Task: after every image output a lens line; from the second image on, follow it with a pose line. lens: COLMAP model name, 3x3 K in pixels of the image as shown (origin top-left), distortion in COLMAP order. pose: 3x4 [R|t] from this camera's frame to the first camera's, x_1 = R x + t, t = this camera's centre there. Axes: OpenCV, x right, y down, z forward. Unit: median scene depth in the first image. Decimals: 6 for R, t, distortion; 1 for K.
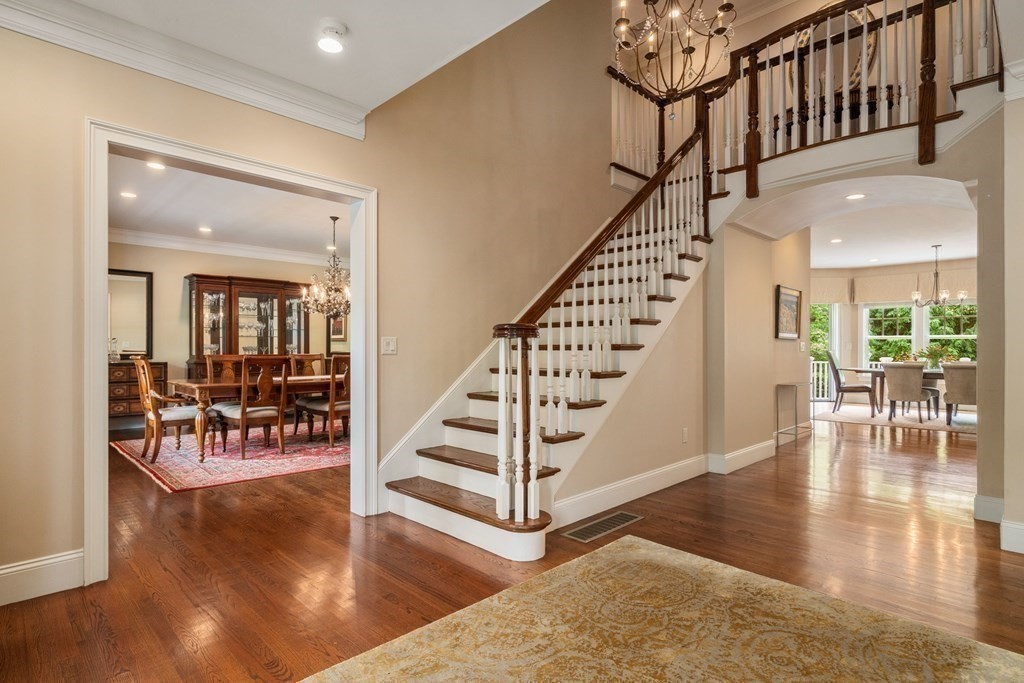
lens RADIAL K [[521.8, 0, 516.0], [0, 521.8, 340.5], [0, 0, 1]] dist [0.017439, 0.000712]
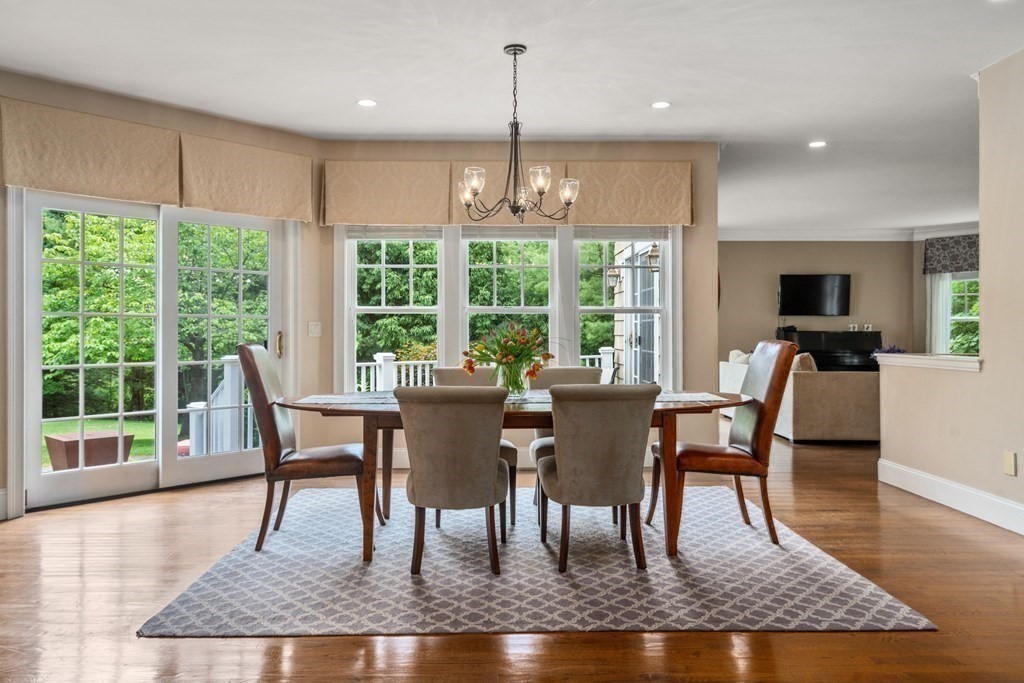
lens RADIAL K [[700.2, 0, 511.1], [0, 700.2, 335.3], [0, 0, 1]] dist [-0.002729, 0.000056]
pose [[0.689021, -0.006245, 0.724715, 0.390153], [-0.005397, 0.999891, 0.013747, 0.006886], [-0.724722, -0.013383, 0.688912, 0.583580]]
